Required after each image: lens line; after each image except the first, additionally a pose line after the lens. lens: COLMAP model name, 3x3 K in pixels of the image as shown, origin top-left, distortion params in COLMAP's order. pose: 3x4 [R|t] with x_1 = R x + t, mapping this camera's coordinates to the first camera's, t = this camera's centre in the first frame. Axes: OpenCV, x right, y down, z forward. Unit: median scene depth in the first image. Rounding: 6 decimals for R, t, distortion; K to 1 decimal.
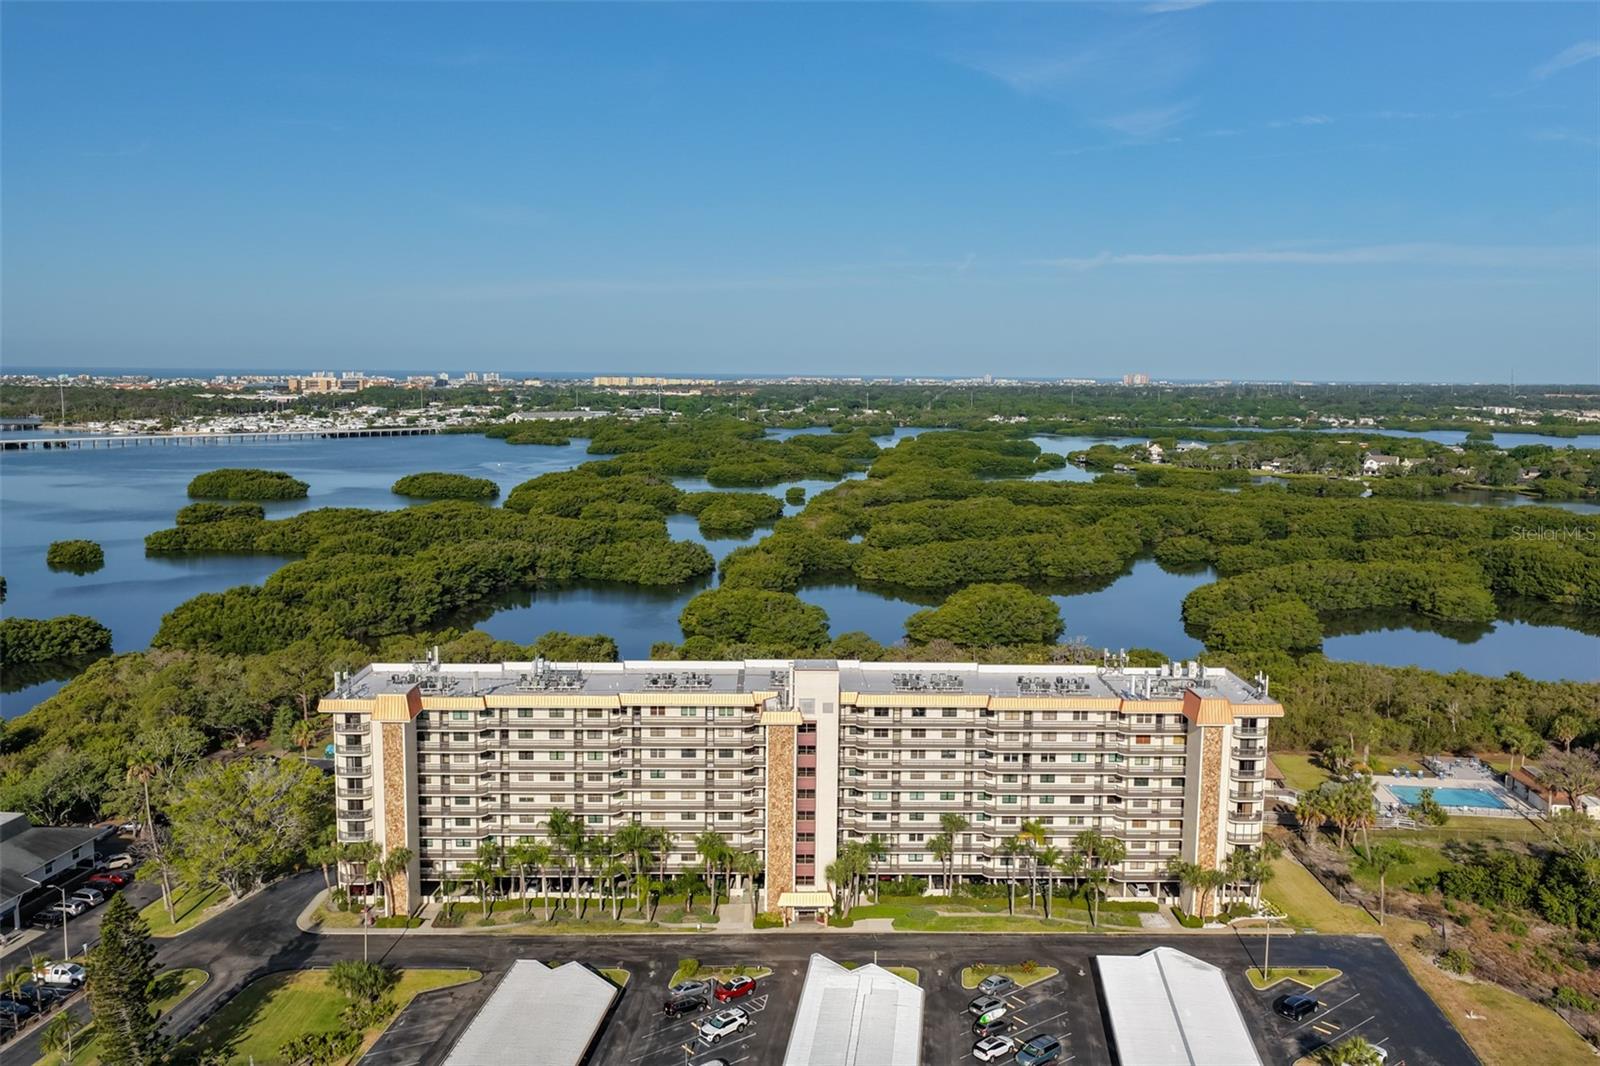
lens RADIAL K [[1325.6, 0, 804.4], [0, 1325.6, 533.2], [0, 0, 1]] dist [-0.018393, 0.047367]
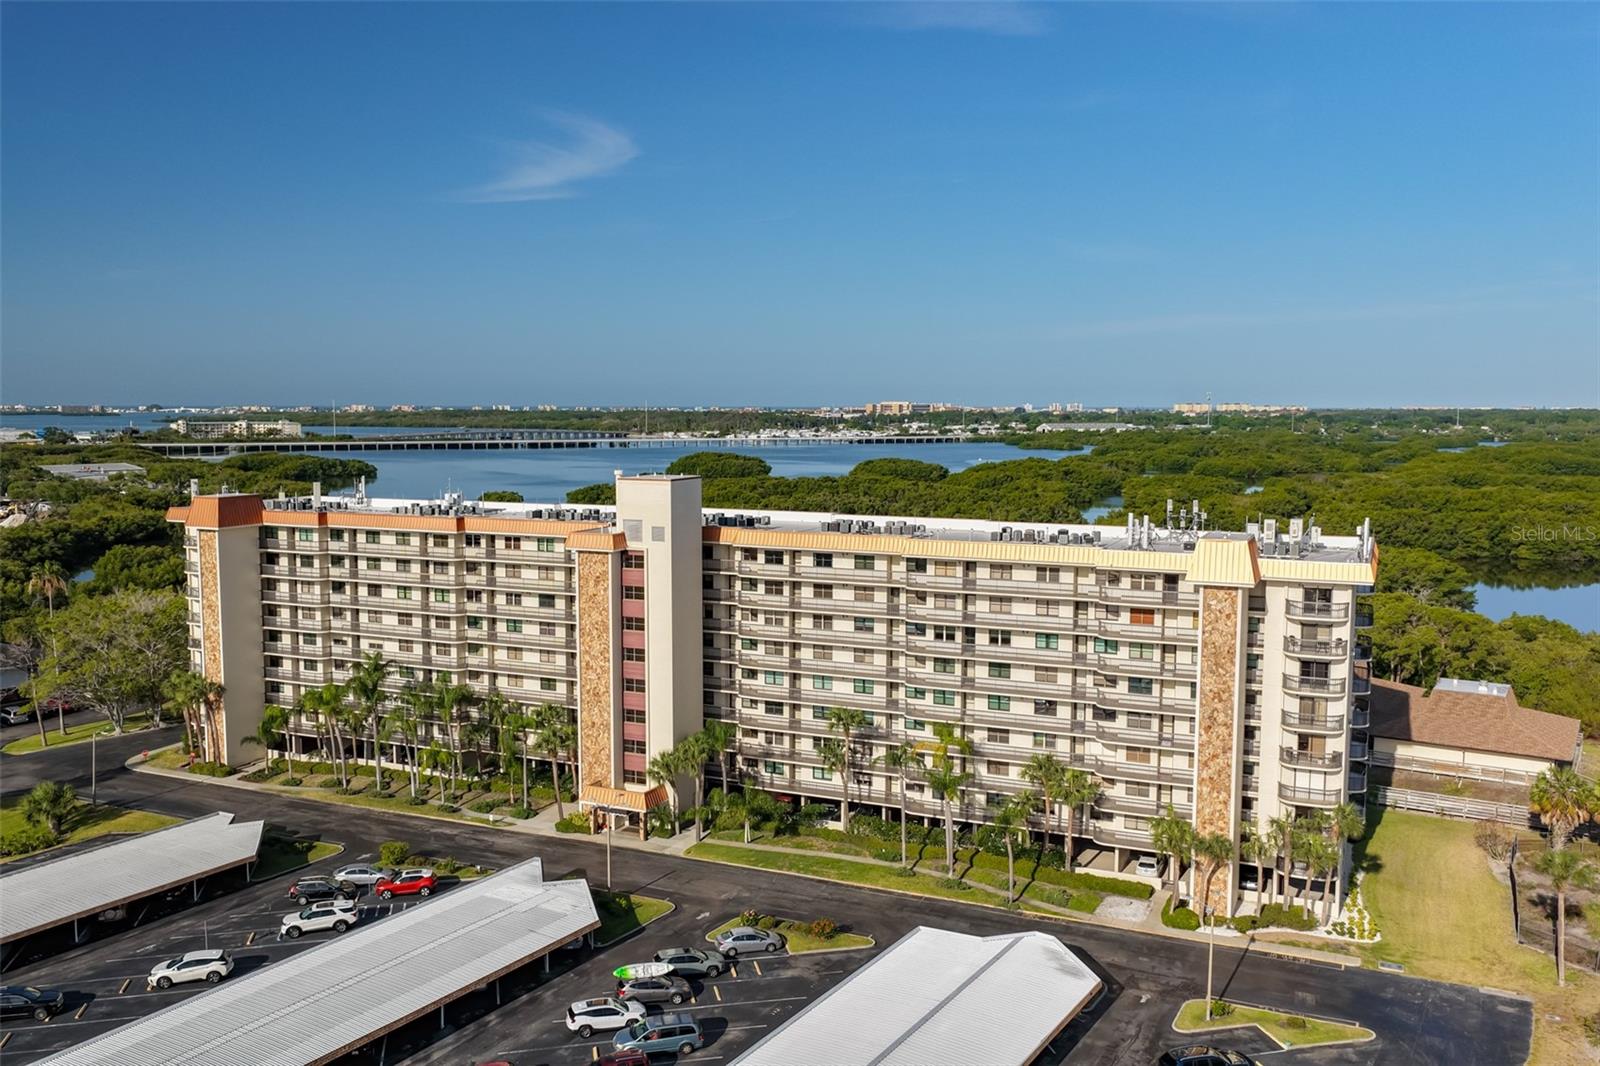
lens RADIAL K [[1325.6, 0, 804.4], [0, 1325.6, 533.2], [0, 0, 1]] dist [-0.018393, 0.047367]
pose [[0.902797, 0.032627, -0.428827, 0.377488], [-0.044562, 0.998848, -0.017818, 0.134683], [0.427752, 0.035196, 0.903211, 0.373749]]
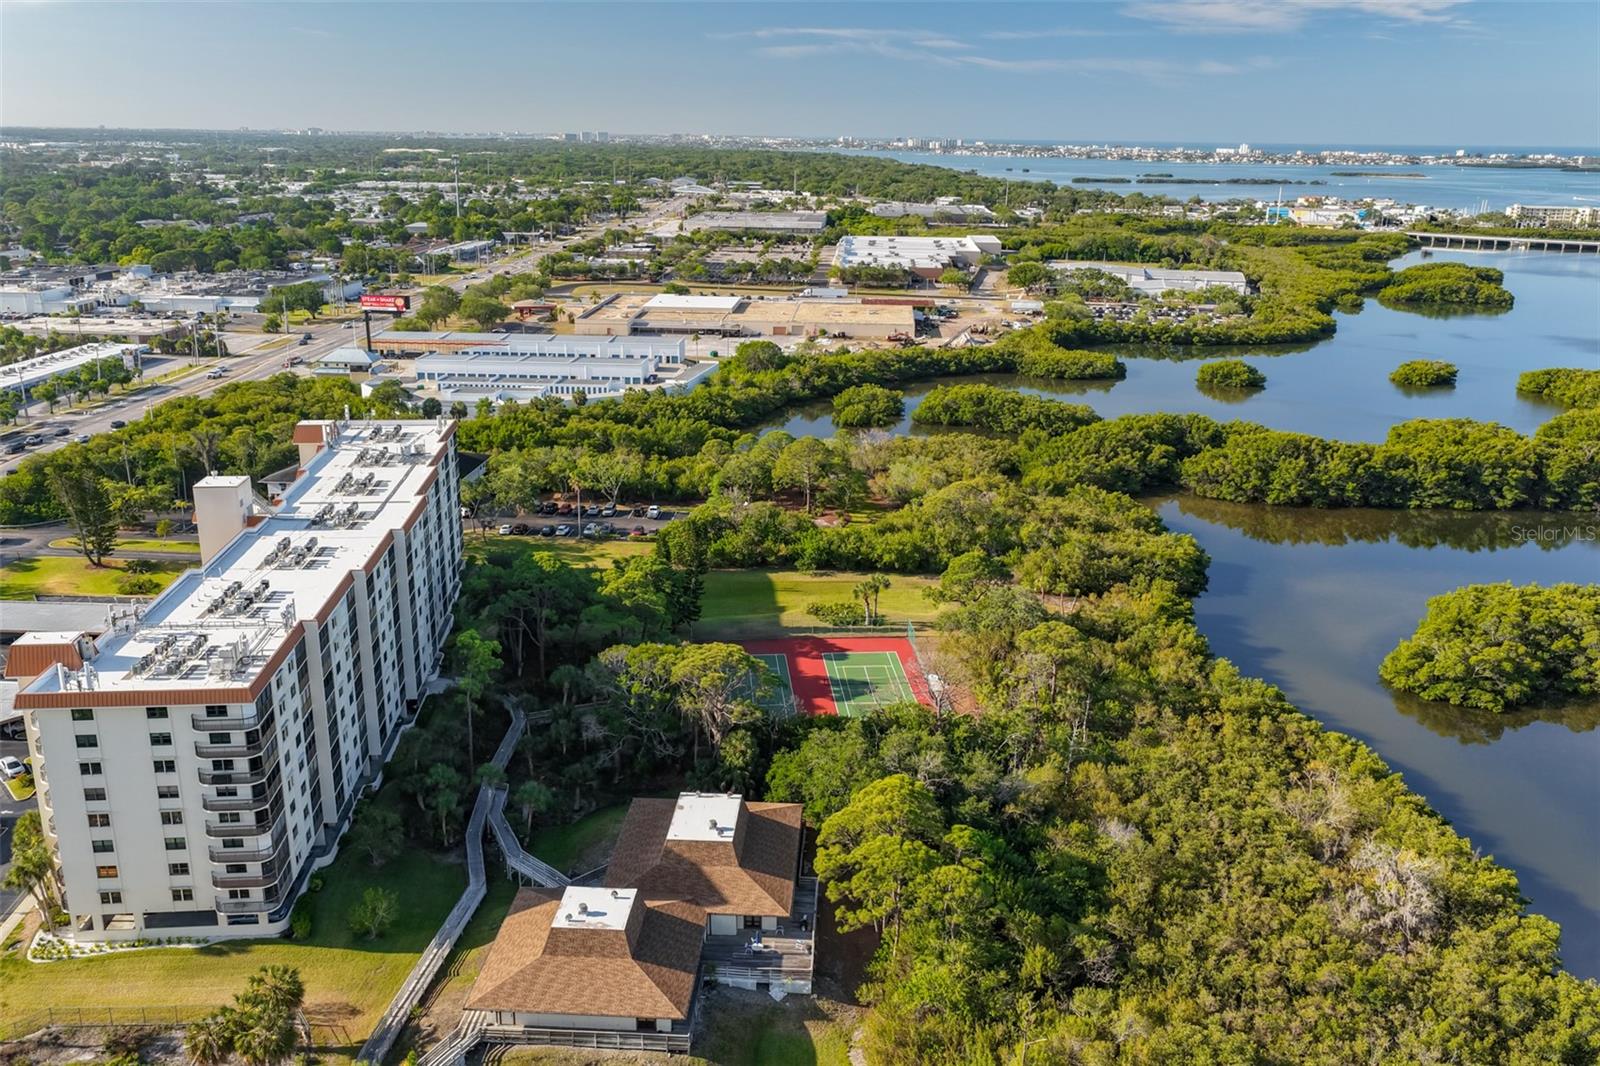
lens RADIAL K [[1325.6, 0, 804.4], [0, 1325.6, 533.2], [0, 0, 1]] dist [-0.018393, 0.047367]
pose [[0.064209, 0.280188, -0.957795, 1.043625], [-0.133728, 0.953535, 0.269976, -0.206453], [0.988936, 0.110749, 0.098695, 1.320769]]
